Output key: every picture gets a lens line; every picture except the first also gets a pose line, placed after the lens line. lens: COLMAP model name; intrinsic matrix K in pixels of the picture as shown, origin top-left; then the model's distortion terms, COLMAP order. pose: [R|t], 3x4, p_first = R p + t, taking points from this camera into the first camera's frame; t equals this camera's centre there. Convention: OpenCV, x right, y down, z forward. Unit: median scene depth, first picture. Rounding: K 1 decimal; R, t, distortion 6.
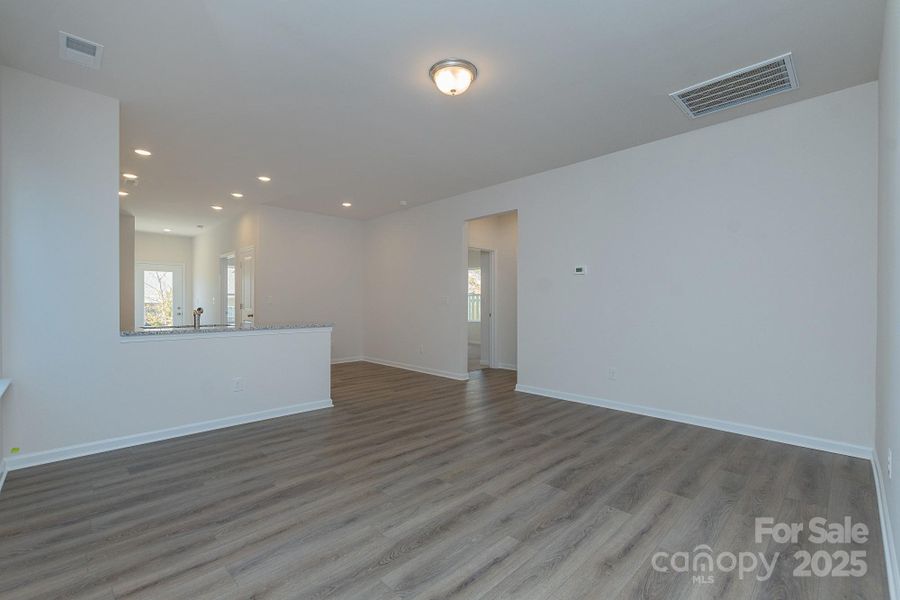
lens RADIAL K [[397.4, 0, 453.4], [0, 397.4, 304.0], [0, 0, 1]] dist [0.001632, -0.000060]
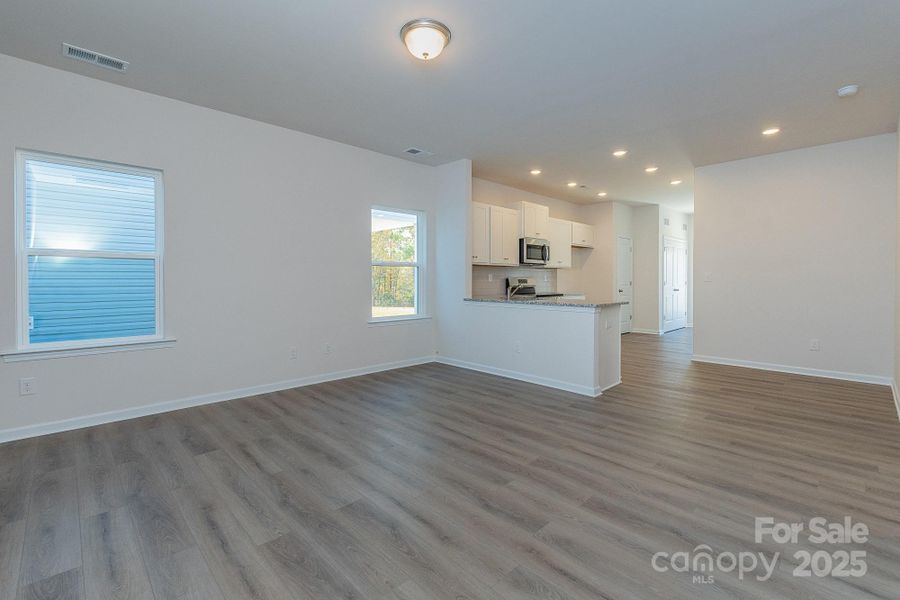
lens RADIAL K [[397.4, 0, 445.1], [0, 397.4, 282.2], [0, 0, 1]] dist [0.001632, -0.000060]
pose [[-0.026759, 0.001931, -0.999640, 1.232503], [-0.000708, 0.999998, 0.001950, -0.011183], [0.999642, 0.000760, -0.026757, 1.384262]]
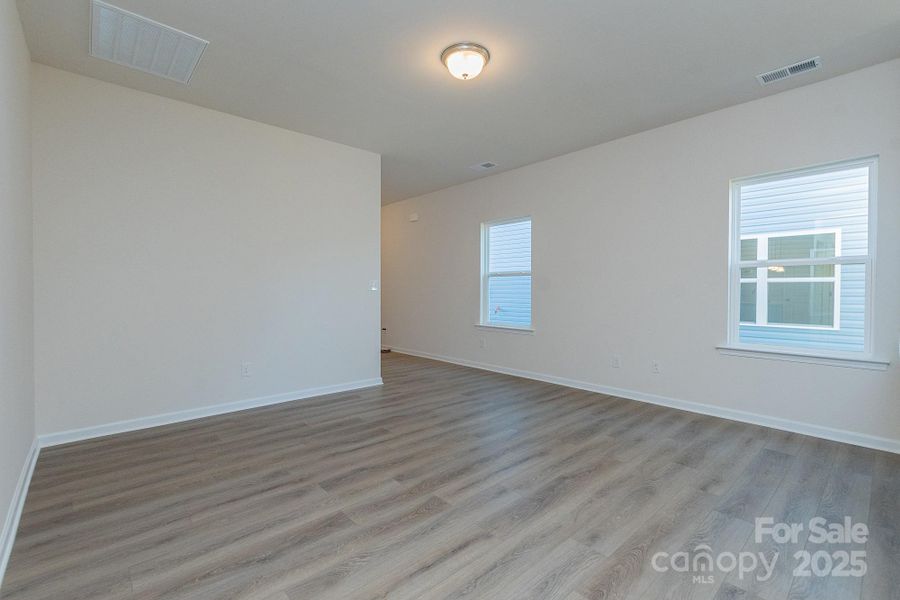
lens RADIAL K [[397.4, 0, 446.4], [0, 397.4, 291.0], [0, 0, 1]] dist [0.001632, -0.000060]
pose [[-0.998465, -0.002949, 0.055309, -0.009597], [-0.002813, 0.999993, 0.002534, 0.000035], [-0.055316, 0.002374, -0.998466, 2.592122]]
